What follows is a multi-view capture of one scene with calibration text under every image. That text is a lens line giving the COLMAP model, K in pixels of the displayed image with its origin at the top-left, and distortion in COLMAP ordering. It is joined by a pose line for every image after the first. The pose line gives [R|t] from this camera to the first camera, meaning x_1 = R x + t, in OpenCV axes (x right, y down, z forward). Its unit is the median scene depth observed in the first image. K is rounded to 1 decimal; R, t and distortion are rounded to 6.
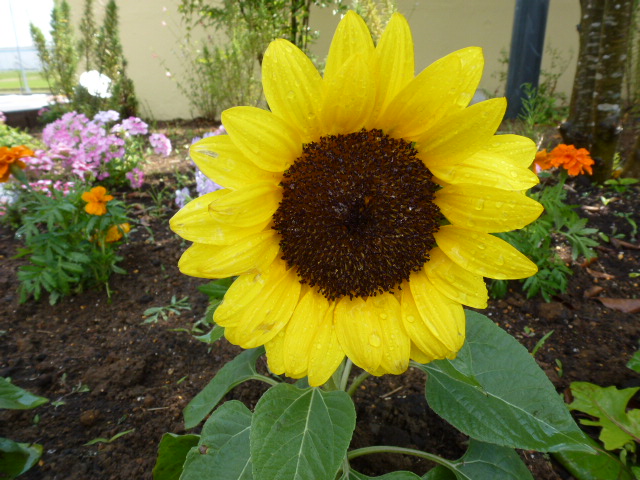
lens RADIAL K [[450.4, 0, 320.8], [0, 450.4, 238.3], [0, 0, 1]] dist [-0.053075, 0.013518]
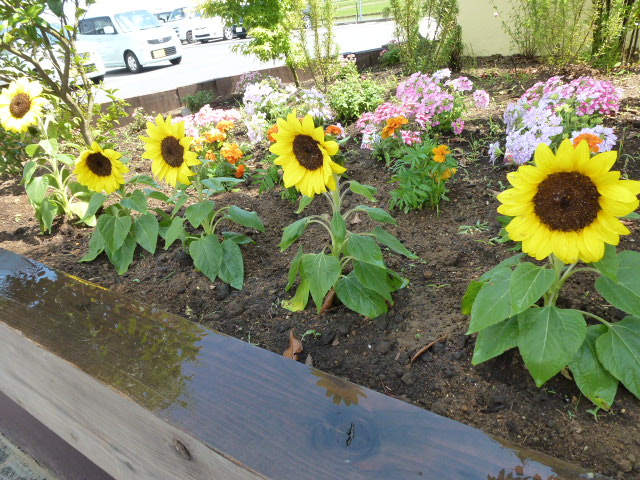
lens RADIAL K [[450.4, 0, 321.1], [0, 450.4, 239.6], [0, 0, 1]] dist [-0.053075, 0.013518]
pose [[0.797660, 0.193117, -0.571352, 0.119099], [-0.094859, 0.975730, 0.197365, -0.053327], [0.595600, -0.103233, 0.796620, -0.506735]]
